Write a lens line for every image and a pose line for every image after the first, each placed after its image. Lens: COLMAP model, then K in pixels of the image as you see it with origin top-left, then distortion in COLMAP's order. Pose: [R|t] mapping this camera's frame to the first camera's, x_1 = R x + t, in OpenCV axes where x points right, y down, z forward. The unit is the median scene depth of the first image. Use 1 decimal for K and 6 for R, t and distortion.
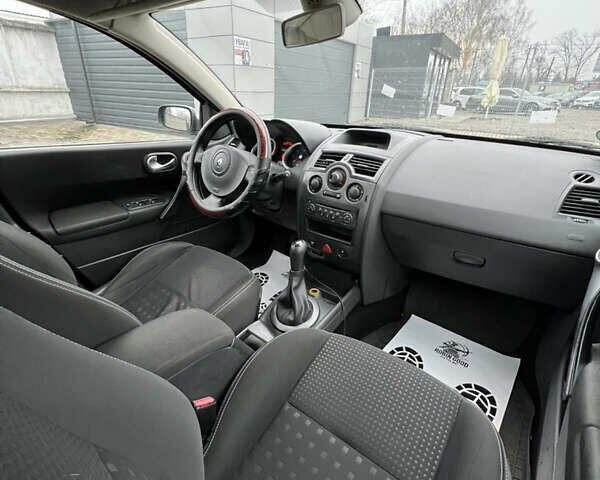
lens RADIAL K [[314.7, 0, 299.8], [0, 314.7, 232.9], [0, 0, 1]] dist [0.000950, 0.000133]
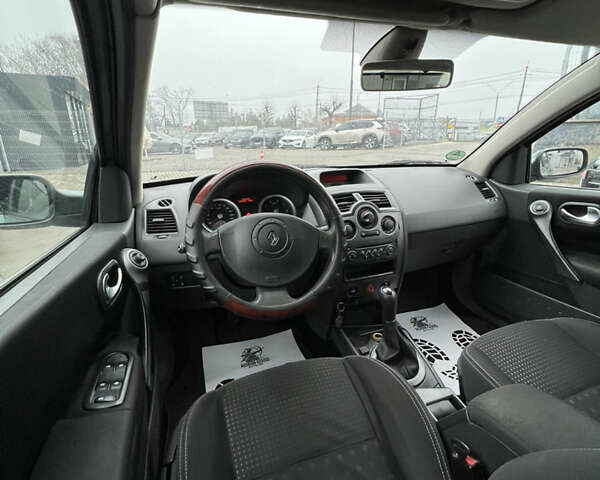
lens RADIAL K [[314.7, 0, 299.8], [0, 314.7, 232.9], [0, 0, 1]] dist [0.000950, 0.000133]
pose [[0.544511, -0.275845, 0.792097, -0.776094], [0.370727, 0.926270, 0.067721, -0.264213], [-0.752375, 0.256777, 0.606627, 0.542483]]
